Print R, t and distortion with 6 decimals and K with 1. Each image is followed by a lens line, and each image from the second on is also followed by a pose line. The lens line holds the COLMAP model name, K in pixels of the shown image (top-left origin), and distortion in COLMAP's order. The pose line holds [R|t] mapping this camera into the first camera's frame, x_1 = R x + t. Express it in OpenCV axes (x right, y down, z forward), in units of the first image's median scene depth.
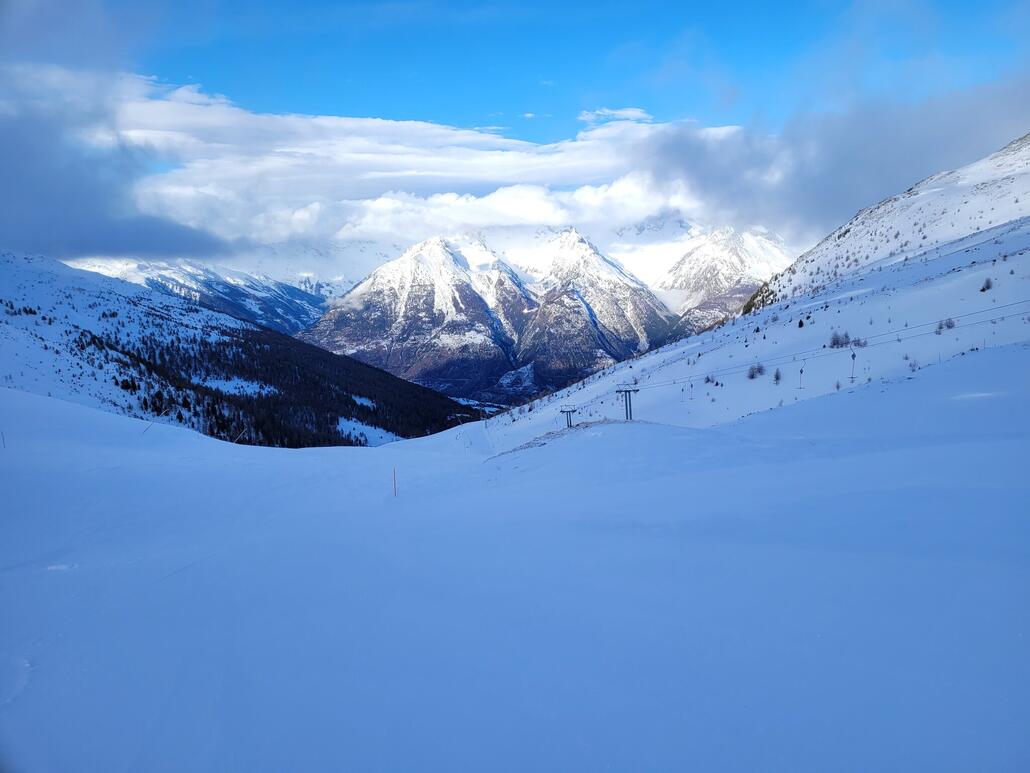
lens RADIAL K [[773.9, 0, 514.8], [0, 773.9, 386.4], [0, 0, 1]] dist [0.076424, 0.002748]
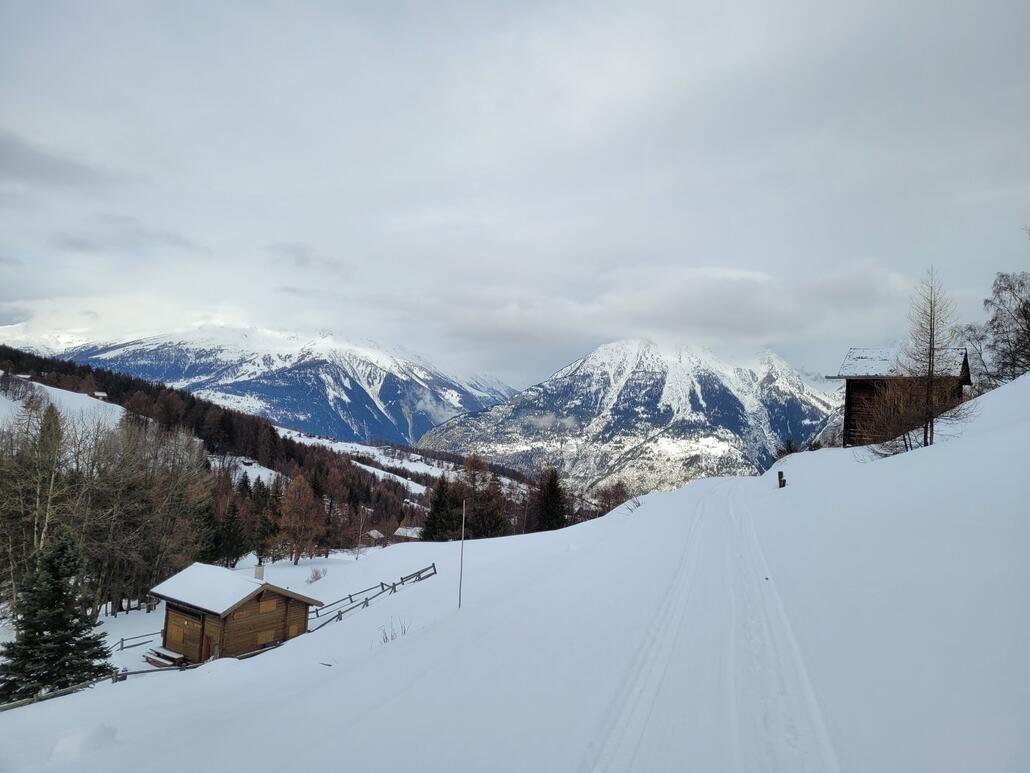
lens RADIAL K [[773.9, 0, 518.8], [0, 773.9, 387.7], [0, 0, 1]] dist [0.076424, 0.002748]
pose [[0.934209, 0.069146, -0.349961, 0.016881], [-0.133600, 0.977453, -0.163514, 0.013251], [0.330765, 0.199511, 0.922383, 0.333908]]
